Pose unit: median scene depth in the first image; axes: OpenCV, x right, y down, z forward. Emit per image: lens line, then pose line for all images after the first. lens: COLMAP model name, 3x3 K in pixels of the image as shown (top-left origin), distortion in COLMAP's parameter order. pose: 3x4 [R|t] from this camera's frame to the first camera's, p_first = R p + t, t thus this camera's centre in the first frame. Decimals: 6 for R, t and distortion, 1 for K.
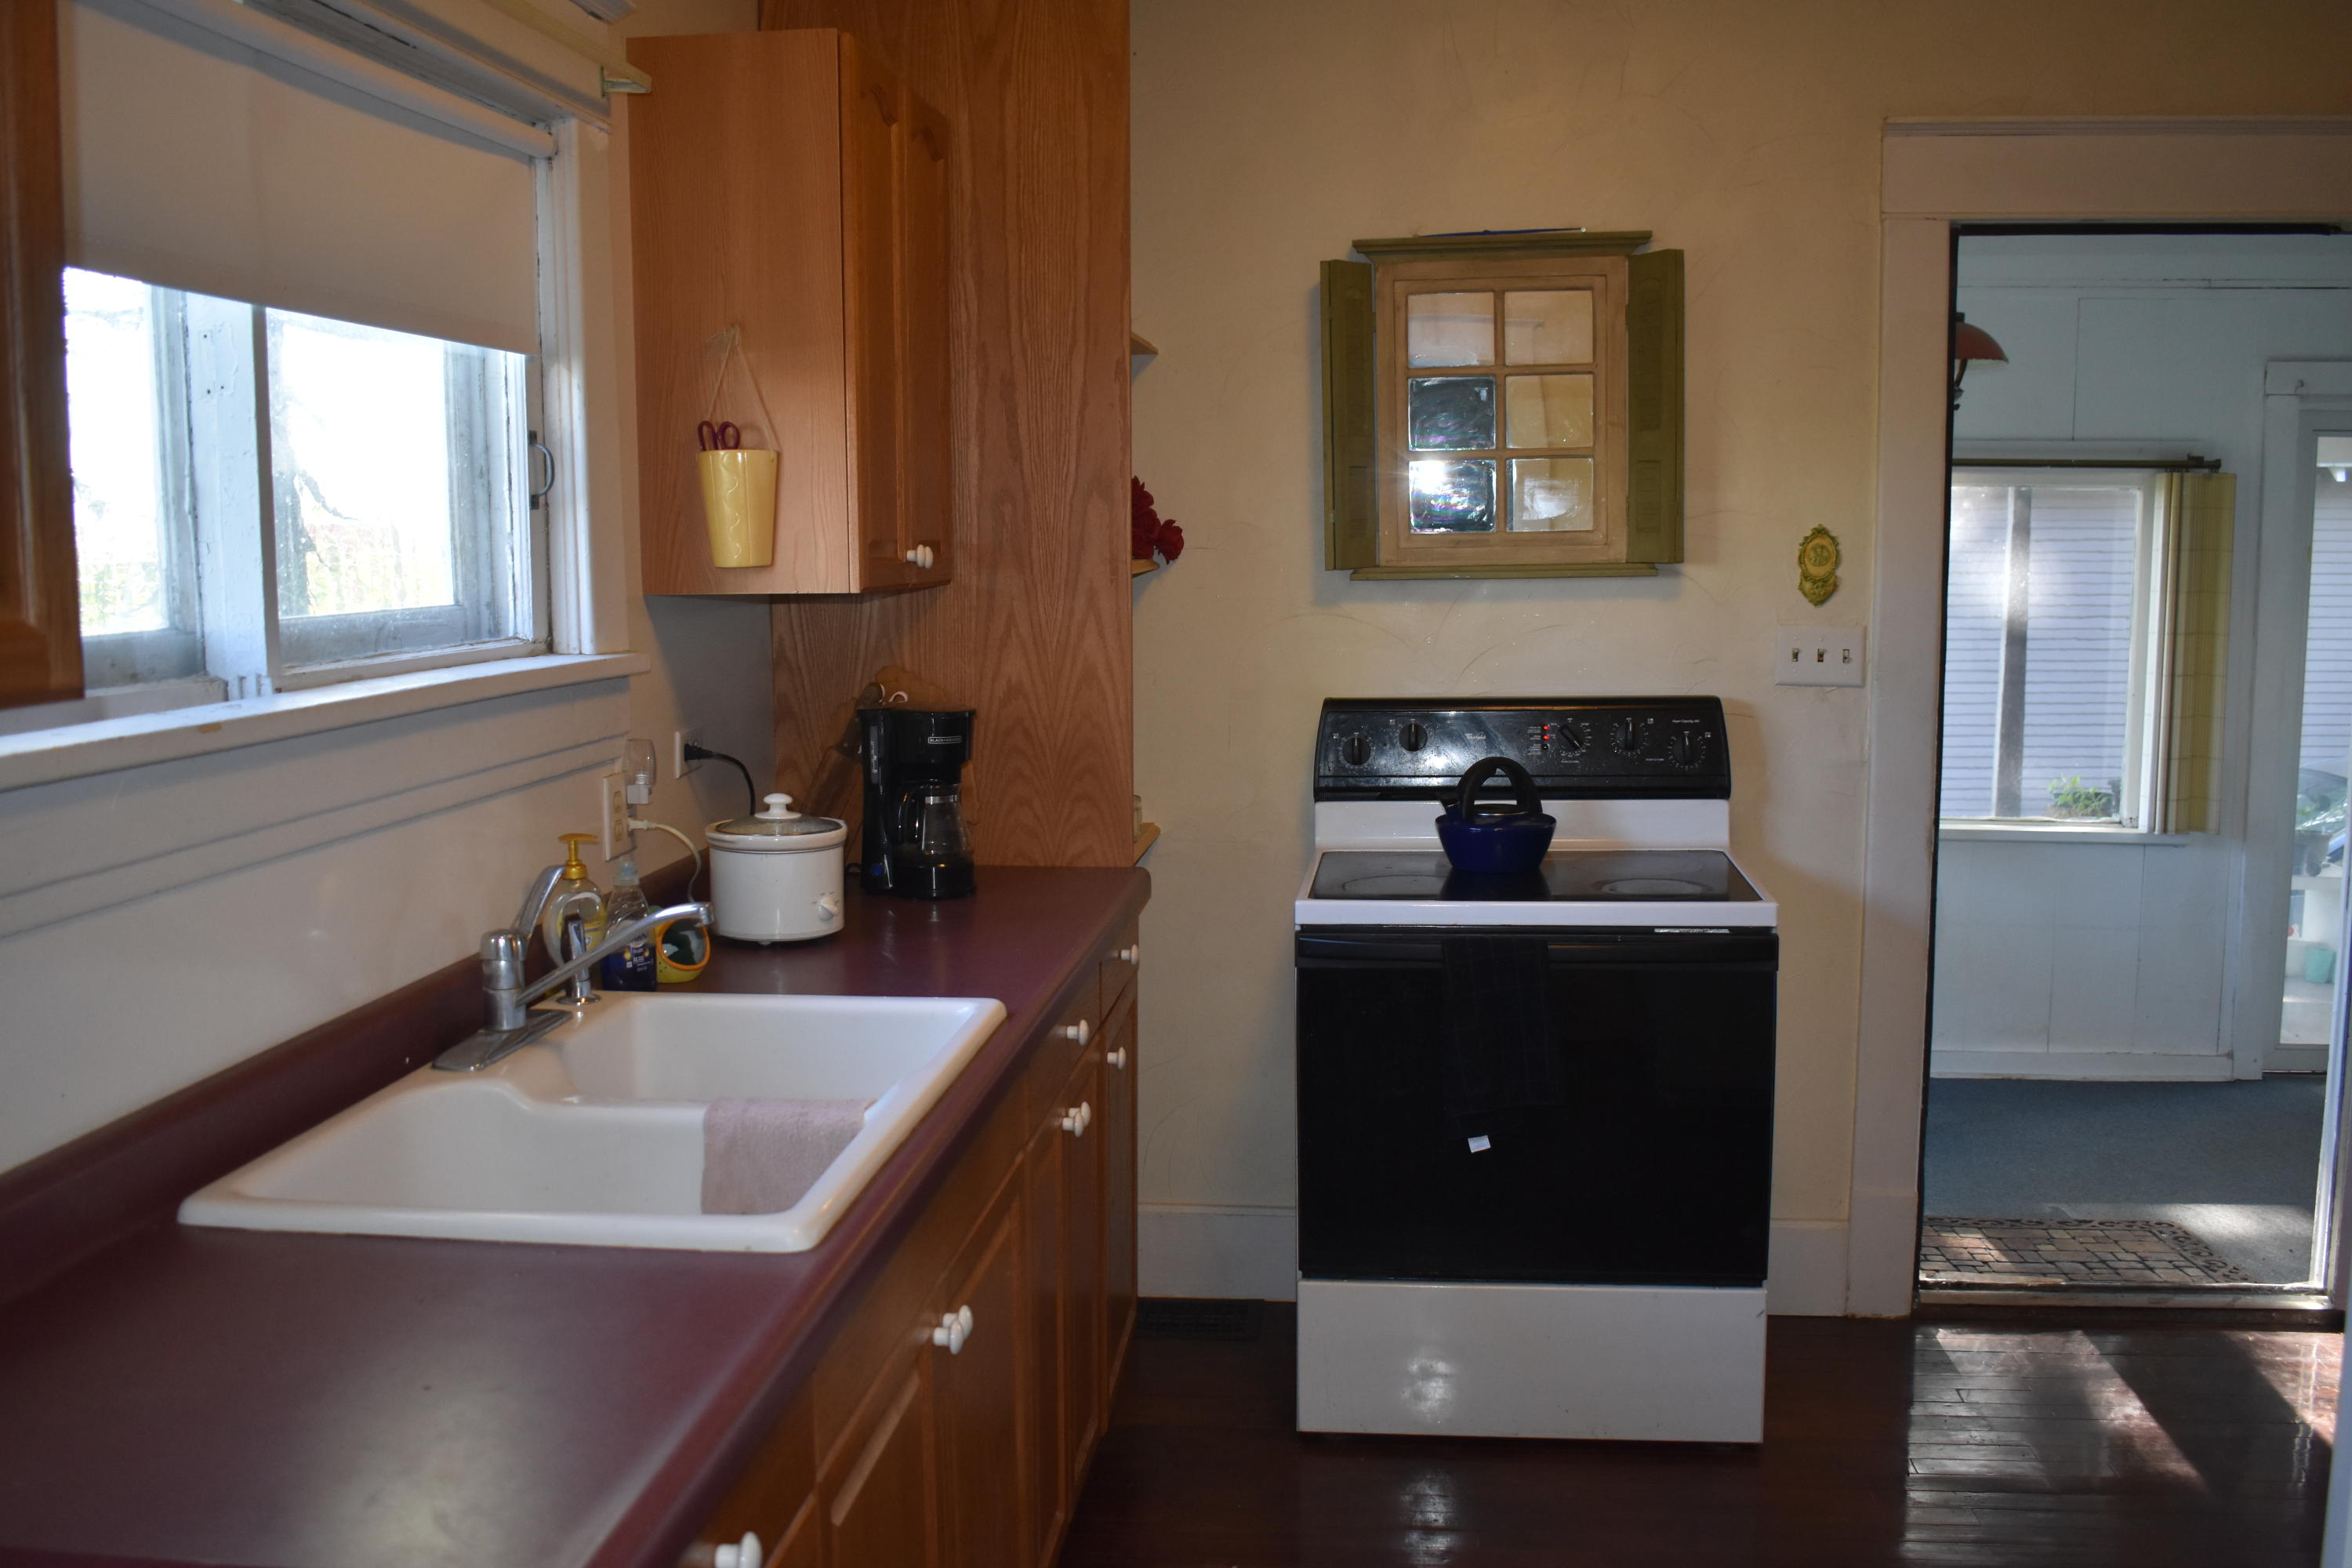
lens RADIAL K [[2126.2, 0, 1177.9], [0, 2126.2, 785.4], [0, 0, 1]] dist [-0.082935, 0.013380]
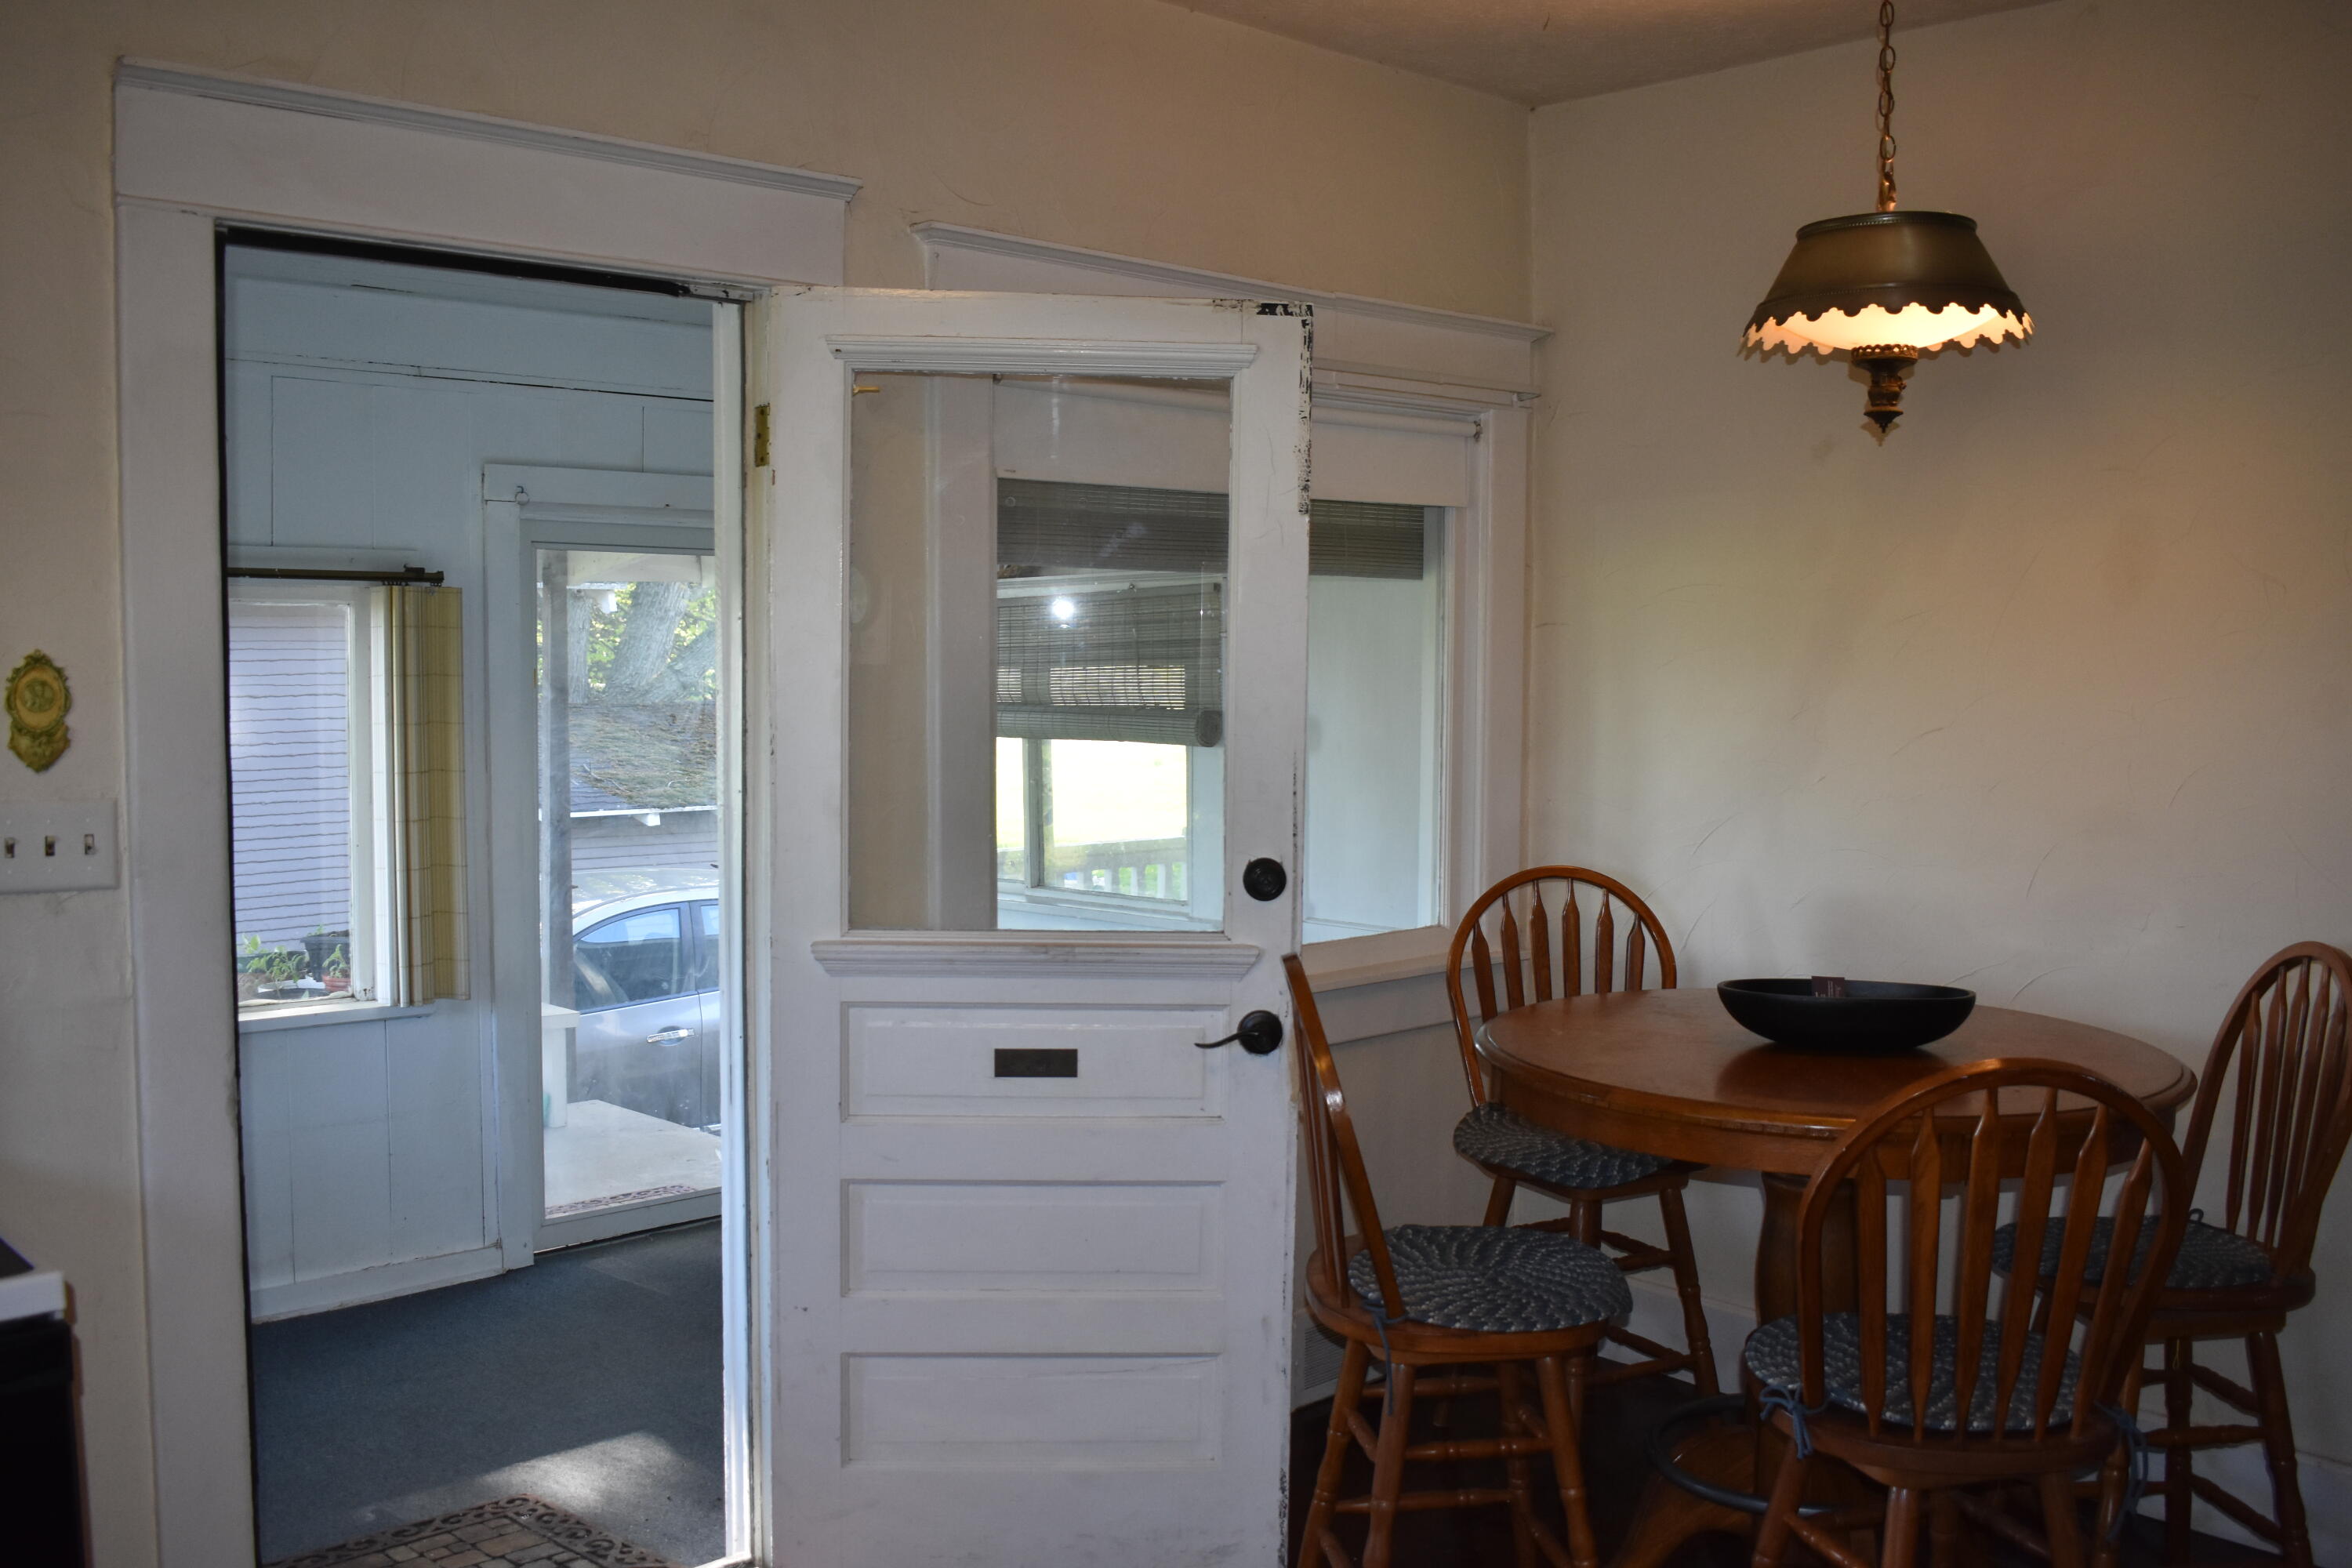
lens RADIAL K [[2126.2, 0, 1181.4], [0, 2126.2, 784.7], [0, 0, 1]] dist [-0.082935, 0.013380]
pose [[0.646347, -0.043084, 0.761826, 0.024325], [0.086701, 0.996085, -0.017227, -0.025222], [-0.758102, 0.077186, 0.647553, 0.198235]]
